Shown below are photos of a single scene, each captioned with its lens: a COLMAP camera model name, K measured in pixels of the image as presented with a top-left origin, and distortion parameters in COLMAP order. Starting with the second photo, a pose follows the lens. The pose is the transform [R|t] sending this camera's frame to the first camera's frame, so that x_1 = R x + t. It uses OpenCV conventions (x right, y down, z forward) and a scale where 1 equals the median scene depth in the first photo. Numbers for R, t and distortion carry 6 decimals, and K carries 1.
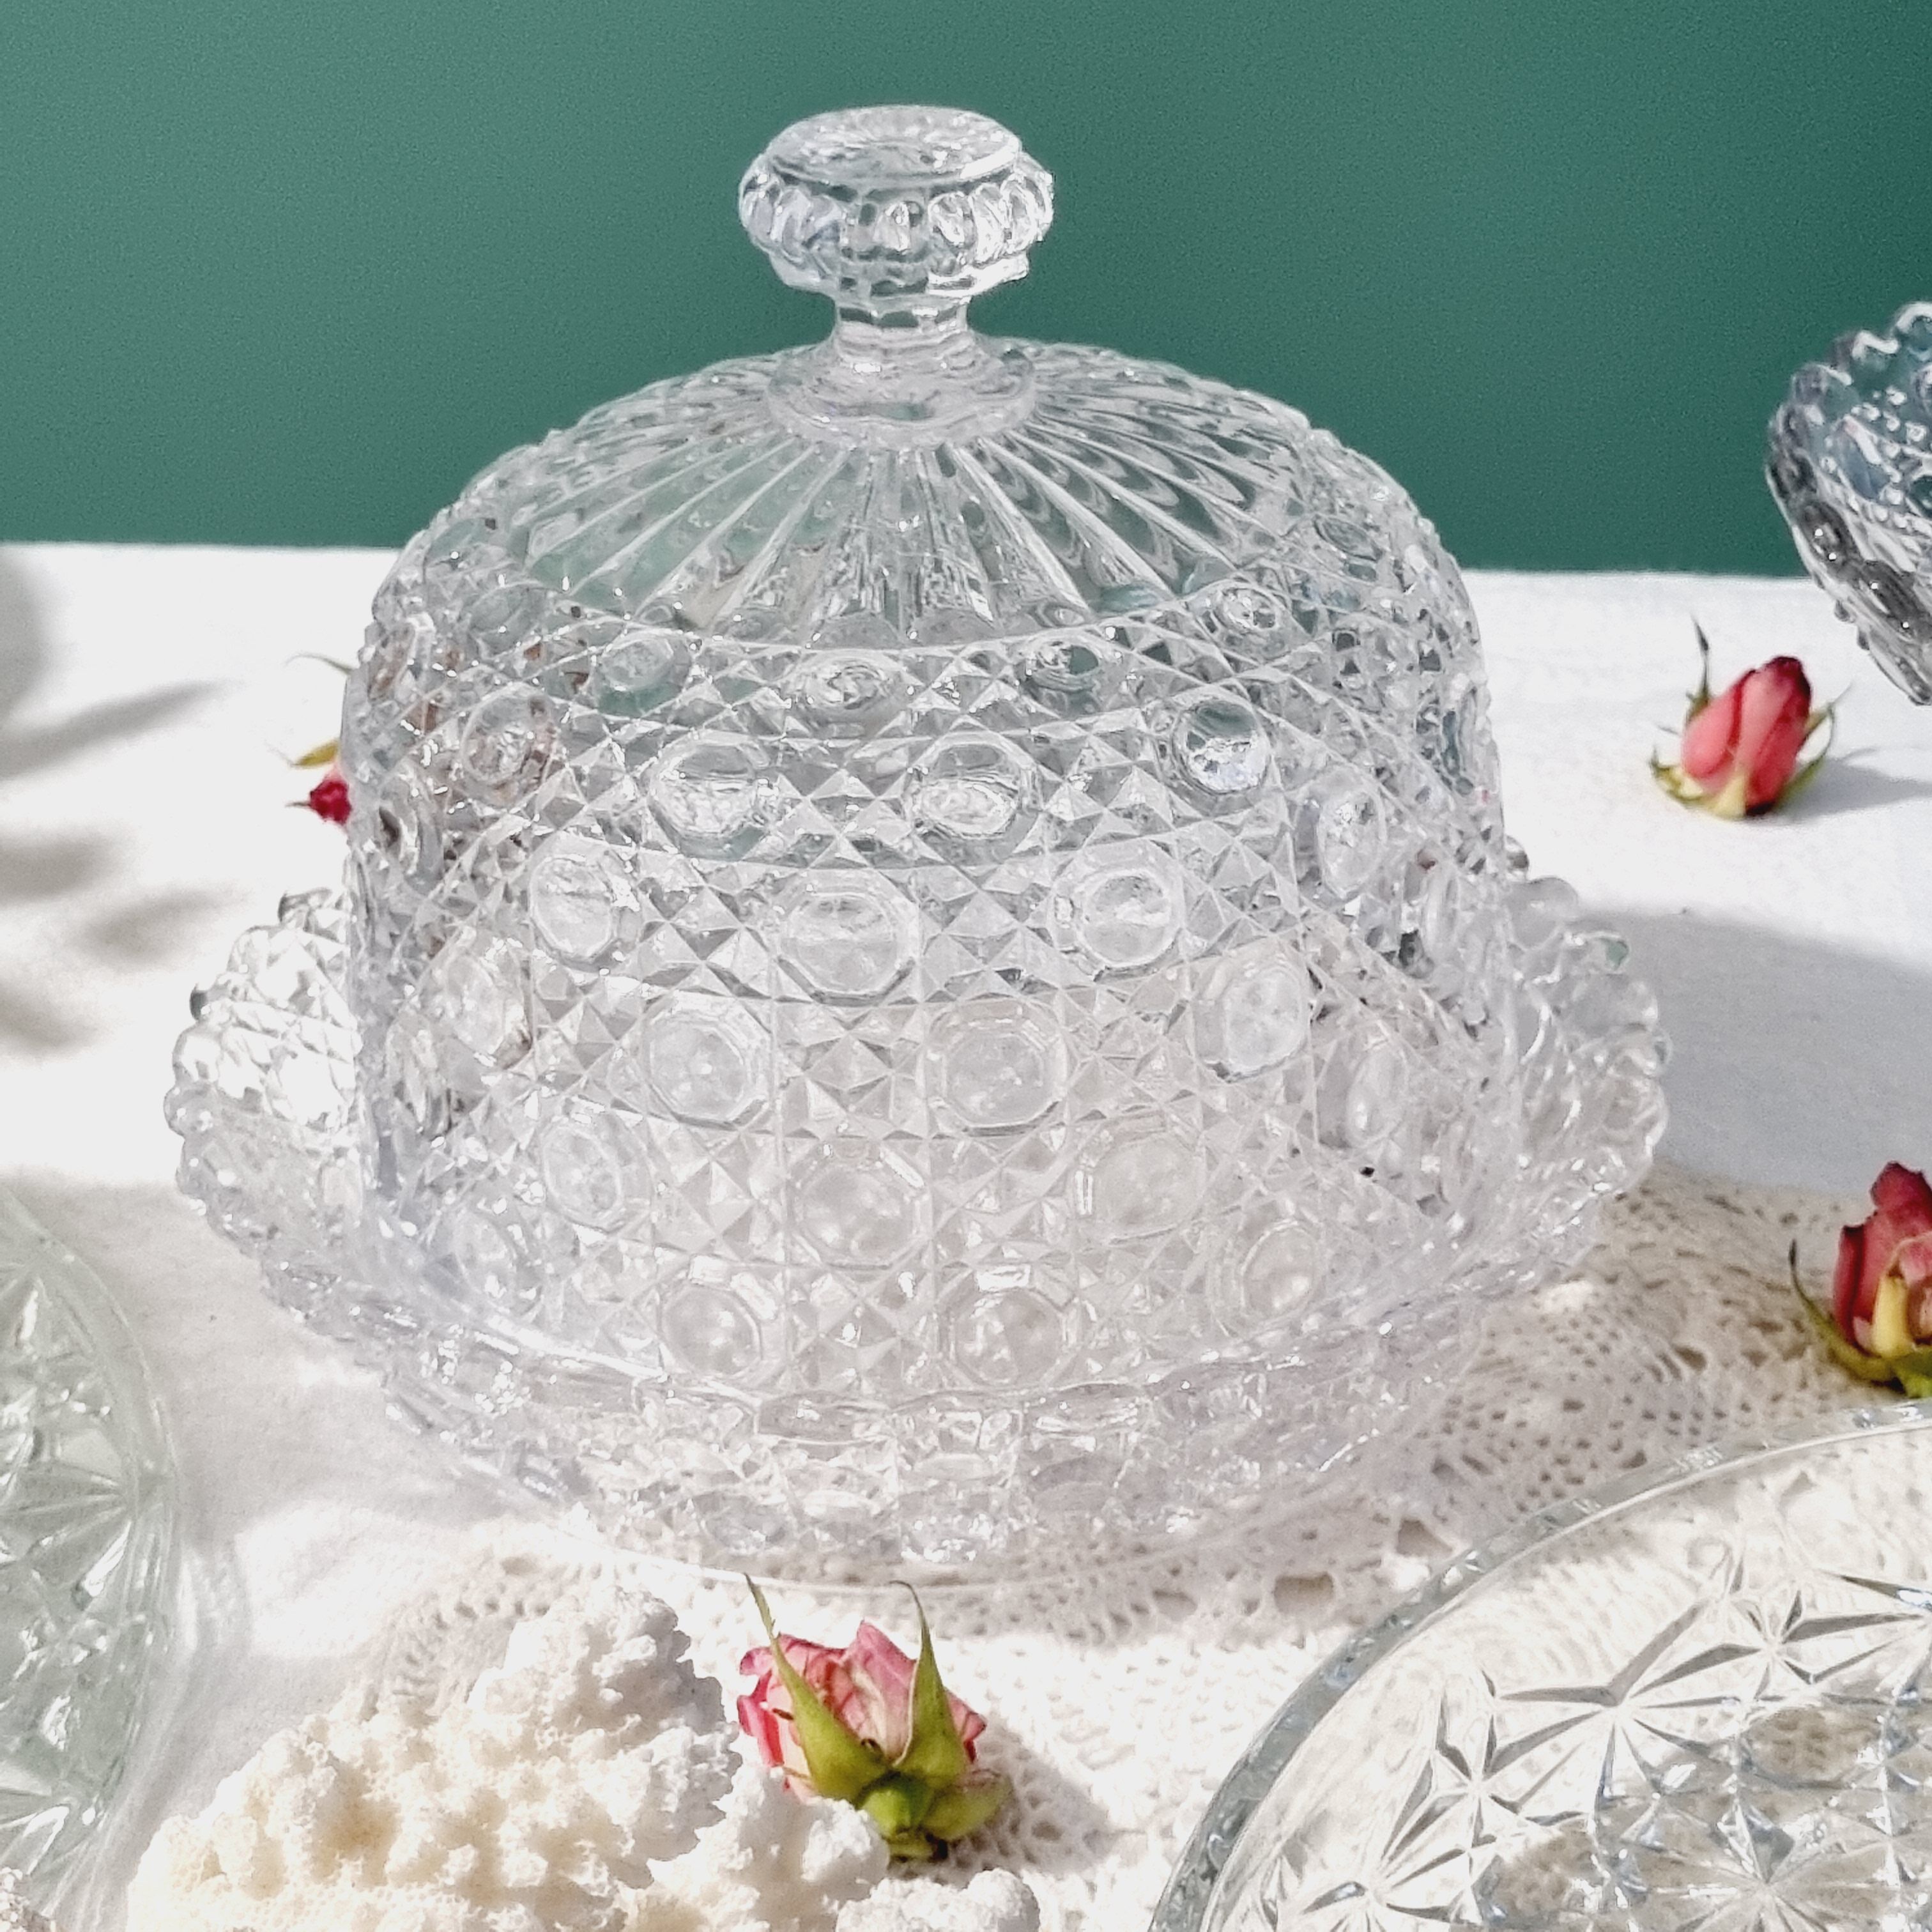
lens RADIAL K [[3661.8, 0, 969.2], [0, 3661.8, 975.4], [0, 0, 1]] dist [-0.012886, 0.000000]
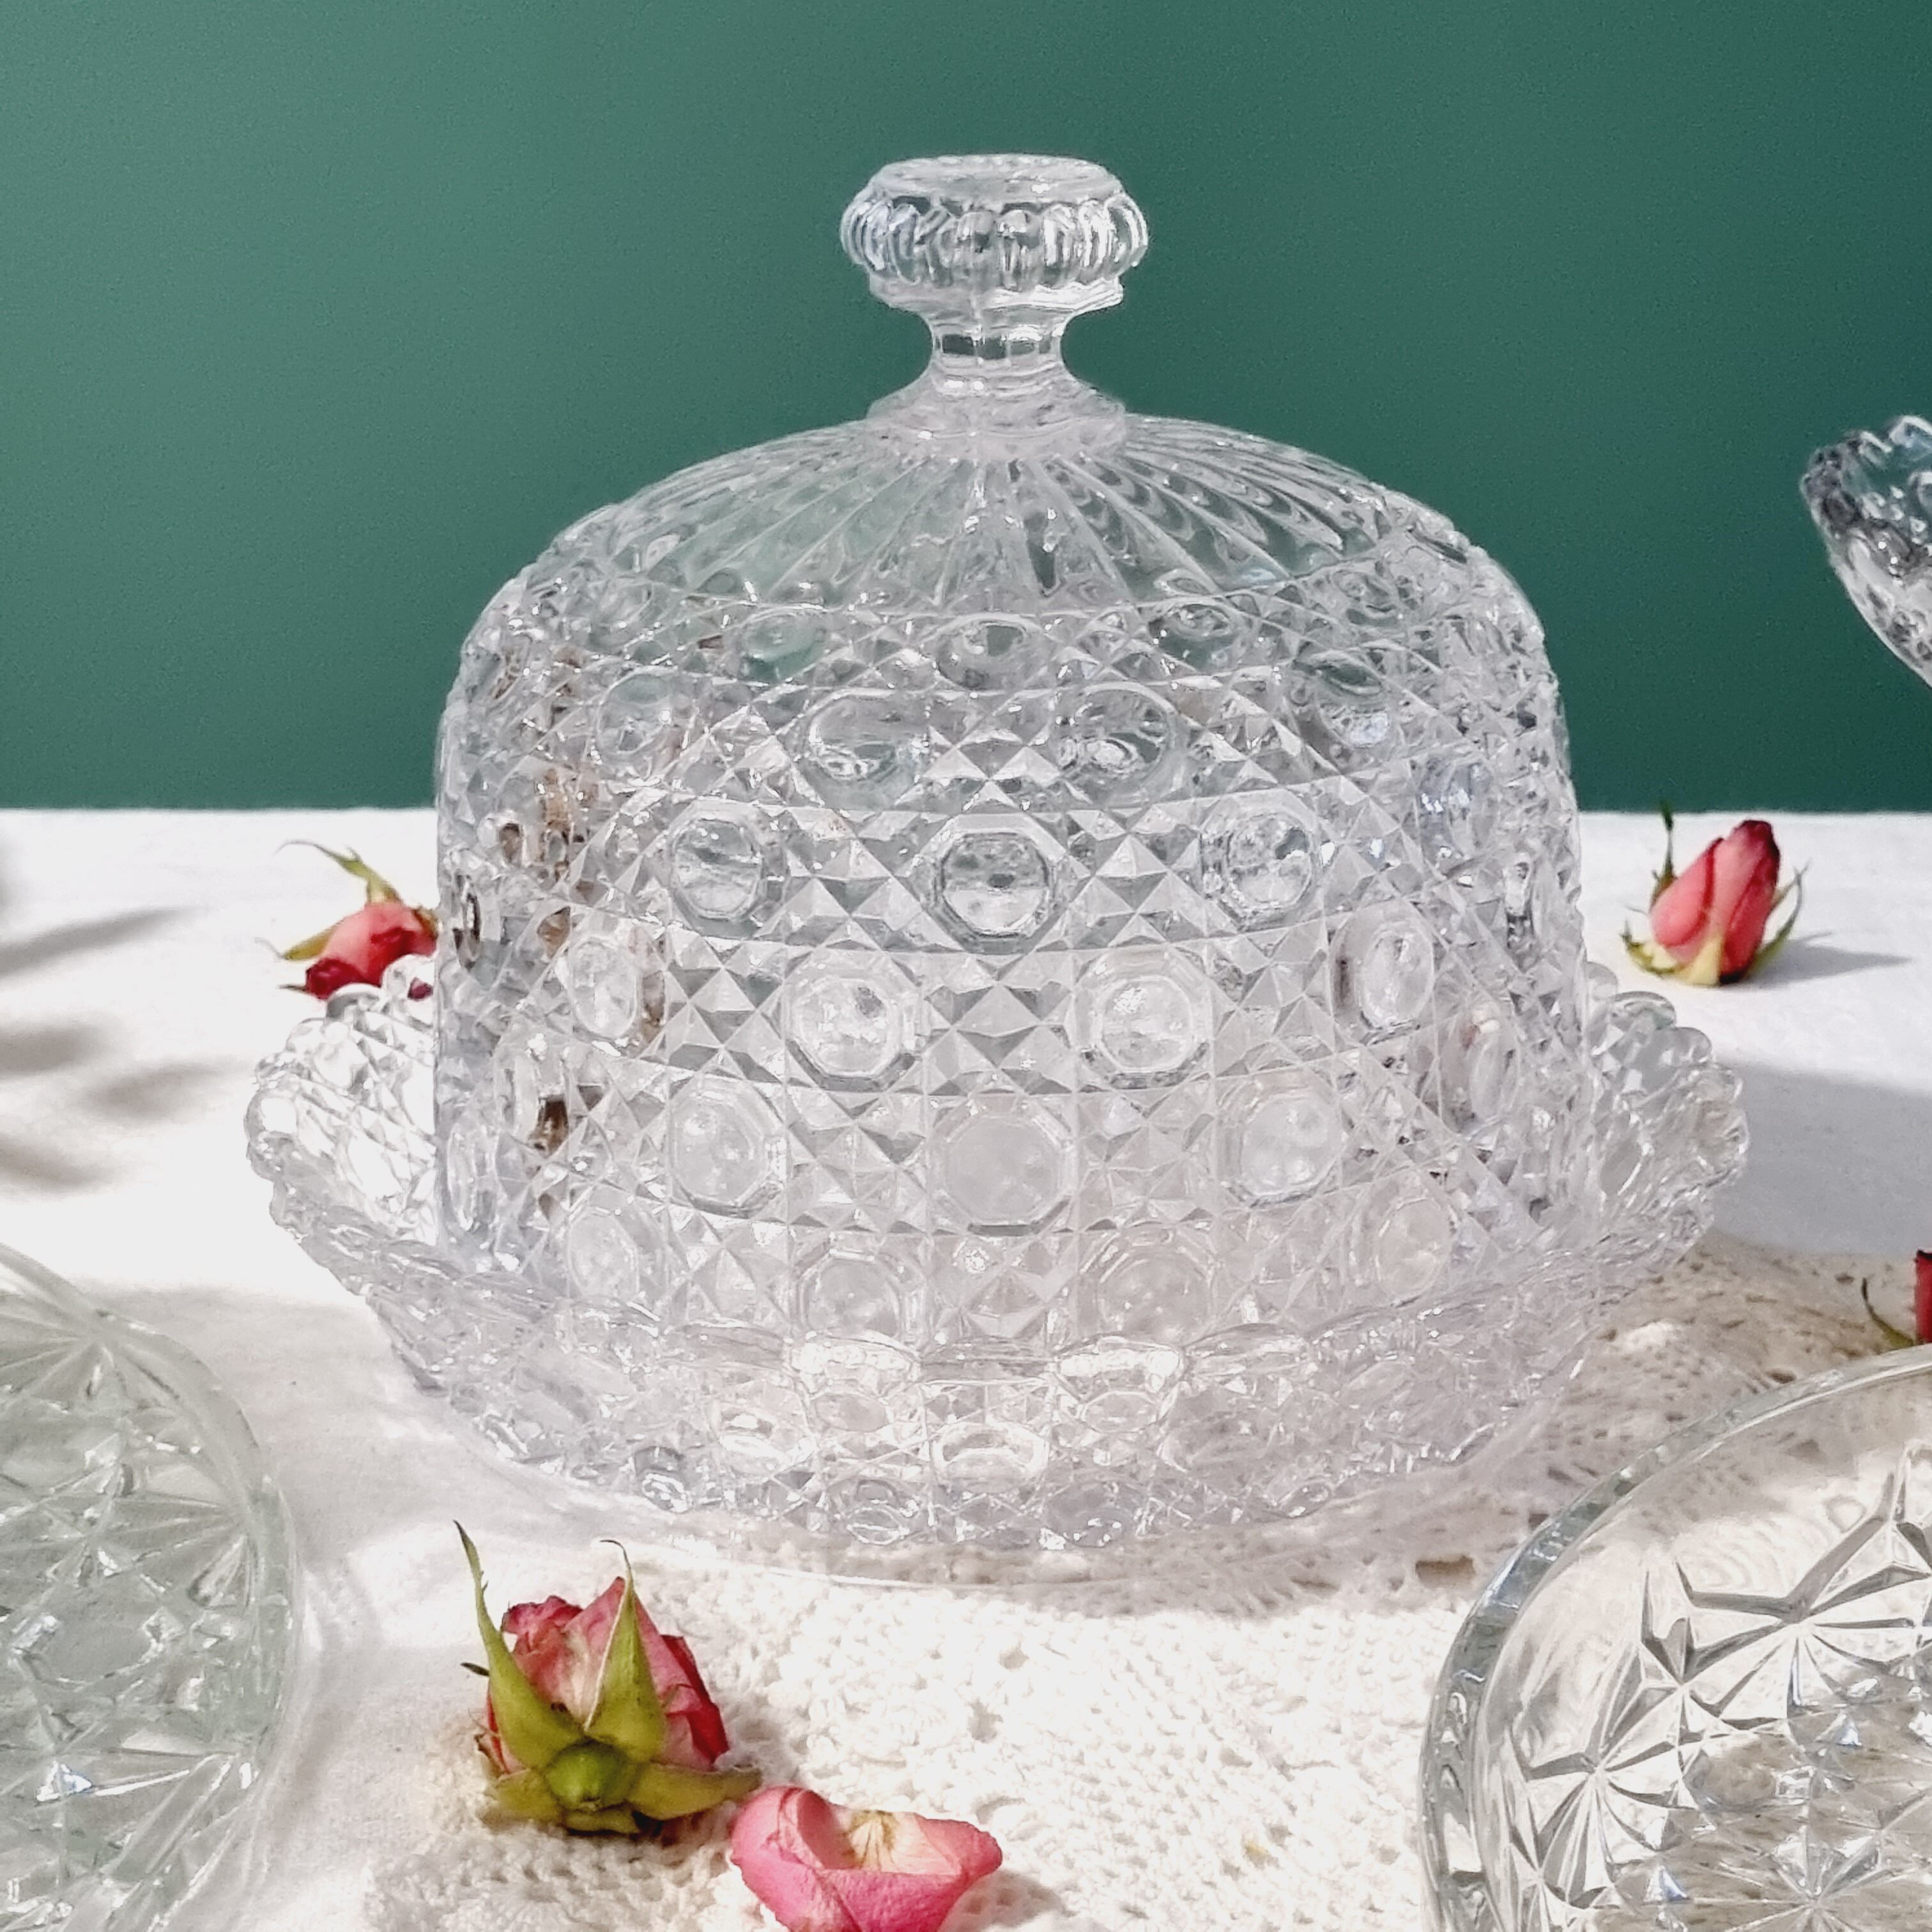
lens RADIAL K [[3661.8, 0, 998.3], [0, 3661.8, 957.3], [0, 0, 1]] dist [-0.012886, 0.000000]
pose [[0.997157, -0.013398, 0.074148, -0.099913], [0.024118, 0.989046, -0.145627, 0.144615], [-0.071385, 0.147001, 0.986557, 0.006459]]
